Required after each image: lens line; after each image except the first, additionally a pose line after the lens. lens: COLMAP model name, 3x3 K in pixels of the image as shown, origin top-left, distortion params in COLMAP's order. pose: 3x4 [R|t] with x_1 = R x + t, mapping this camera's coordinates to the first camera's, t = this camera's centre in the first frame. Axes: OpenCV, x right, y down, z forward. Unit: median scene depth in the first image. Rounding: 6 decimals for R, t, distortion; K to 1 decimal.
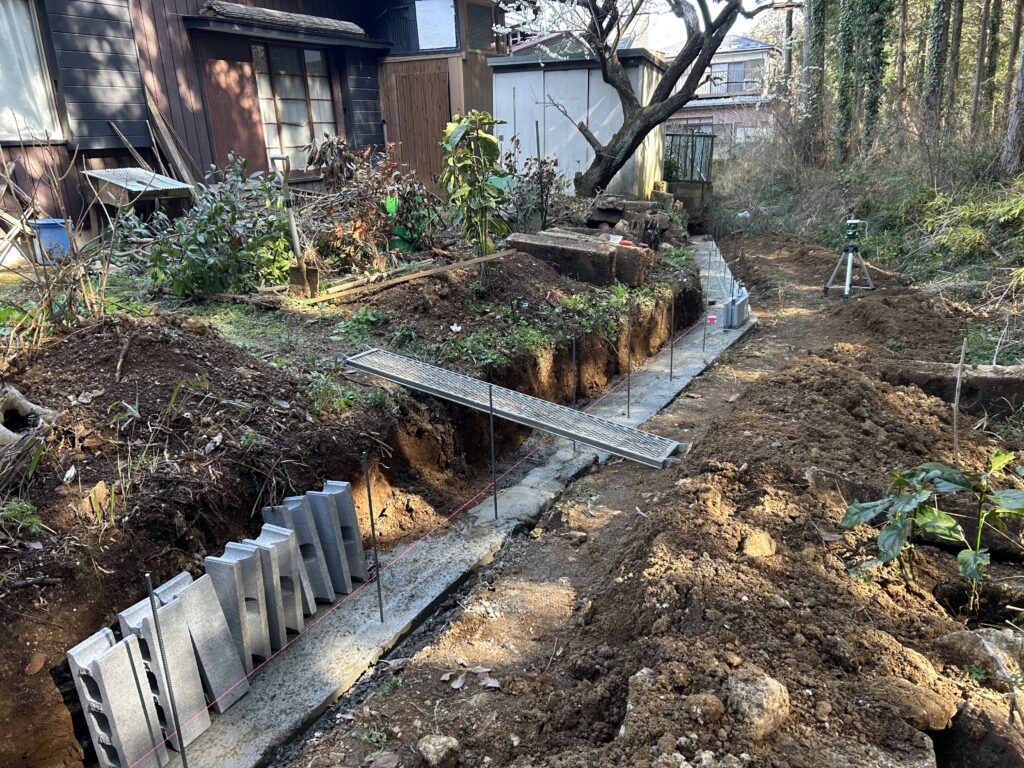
lens RADIAL K [[756.2, 0, 512.0], [0, 756.2, 384.0], [0, 0, 1]] dist [0.066819, -0.067711]
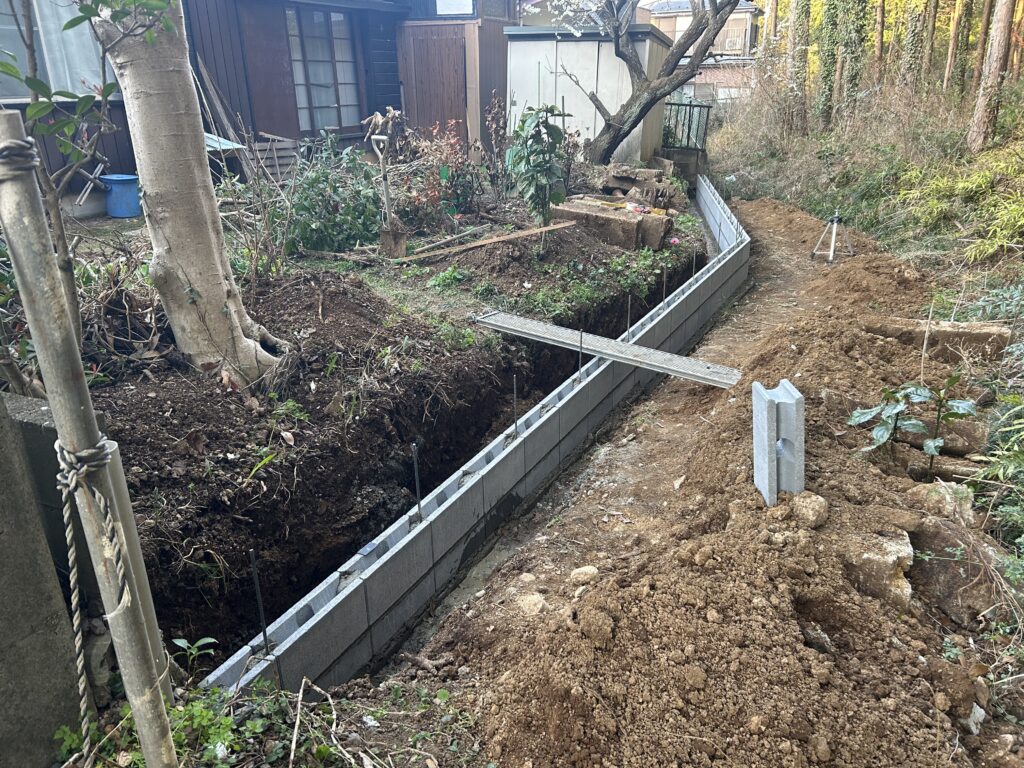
lens RADIAL K [[756.2, 0, 512.0], [0, 756.2, 384.0], [0, 0, 1]] dist [0.066819, -0.067711]
pose [[0.998969, 0.012872, 0.043526, -0.085793], [-0.015570, 0.997941, 0.062227, 0.006006], [-0.042636, -0.062840, 0.997112, -0.134748]]
